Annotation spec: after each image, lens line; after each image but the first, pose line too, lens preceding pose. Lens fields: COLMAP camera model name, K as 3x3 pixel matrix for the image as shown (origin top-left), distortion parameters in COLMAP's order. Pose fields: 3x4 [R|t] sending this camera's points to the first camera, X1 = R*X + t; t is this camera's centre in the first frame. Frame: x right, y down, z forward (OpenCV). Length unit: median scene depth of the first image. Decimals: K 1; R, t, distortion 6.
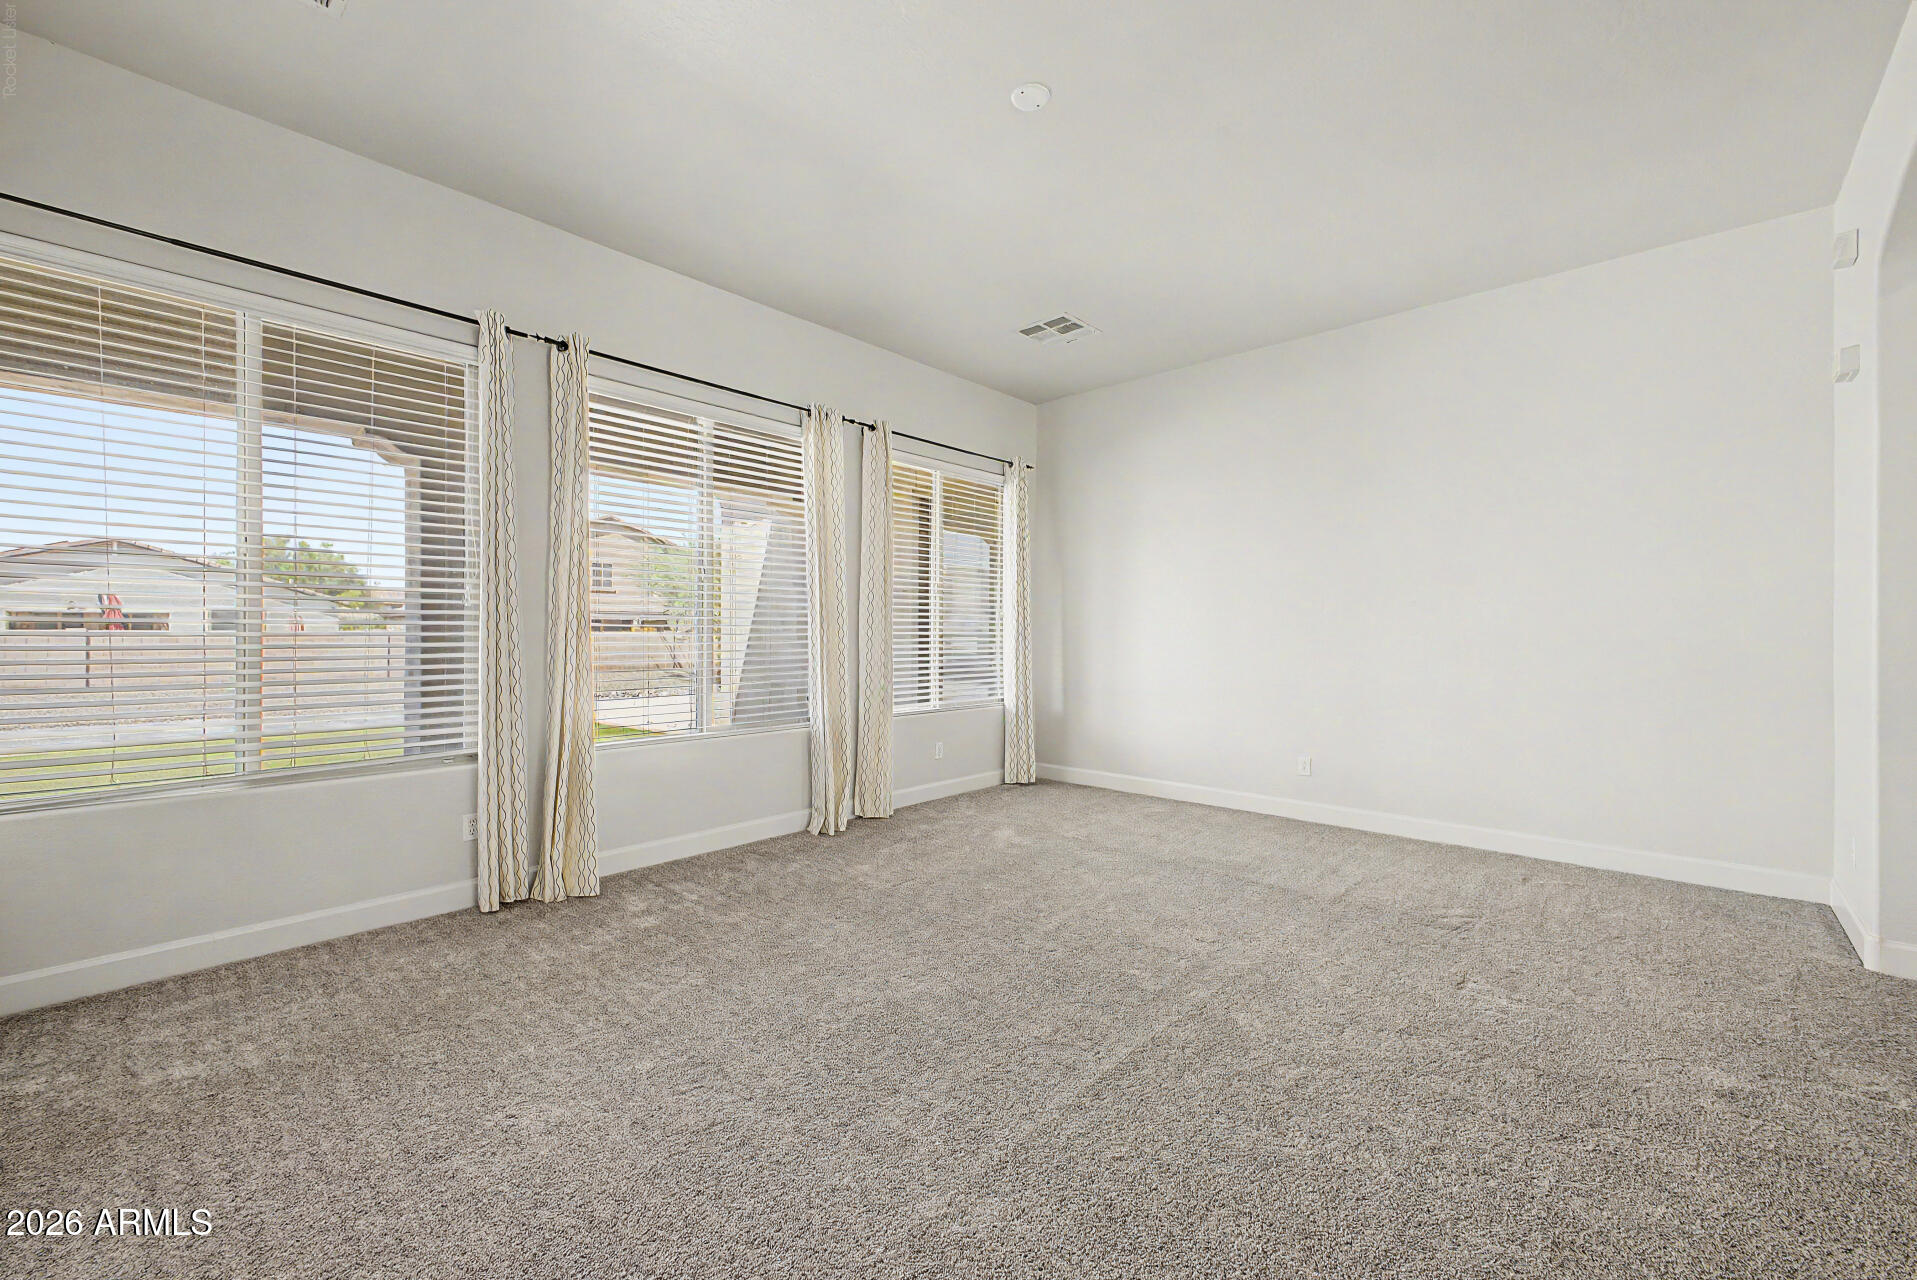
lens RADIAL K [[782.6, 0, 950.2], [0, 782.6, 640.2], [0, 0, 1]] dist [-0.002435, 0.000298]
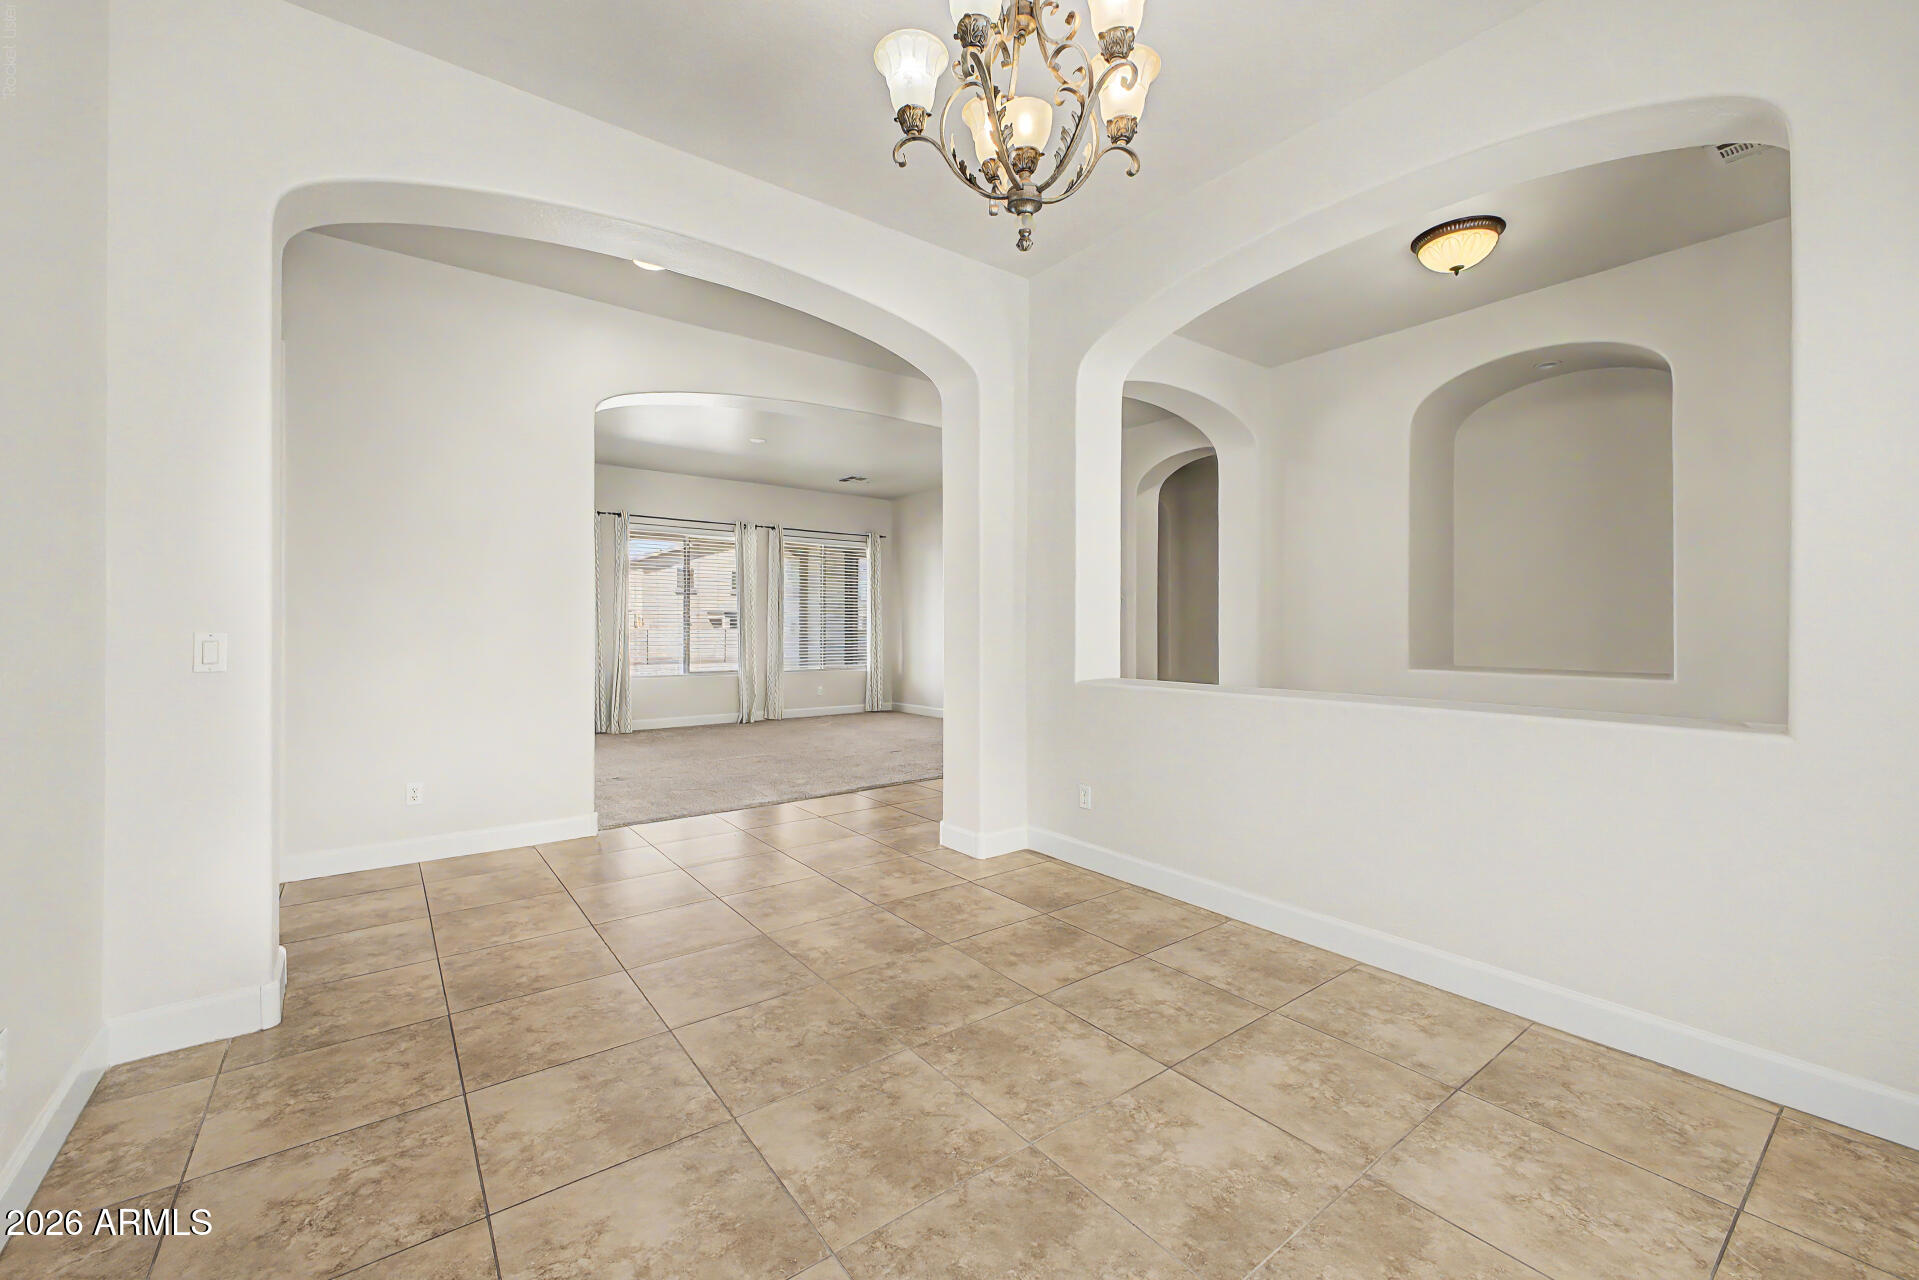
lens RADIAL K [[783.4, 0, 965.2], [0, 783.4, 625.4], [0, 0, 1]] dist [-0.002435, 0.000298]
pose [[0.985050, 0.007380, -0.172109, 0.618695], [-0.007801, 0.999968, -0.001771, -0.015465], [0.172090, 0.003087, 0.985076, -0.767702]]
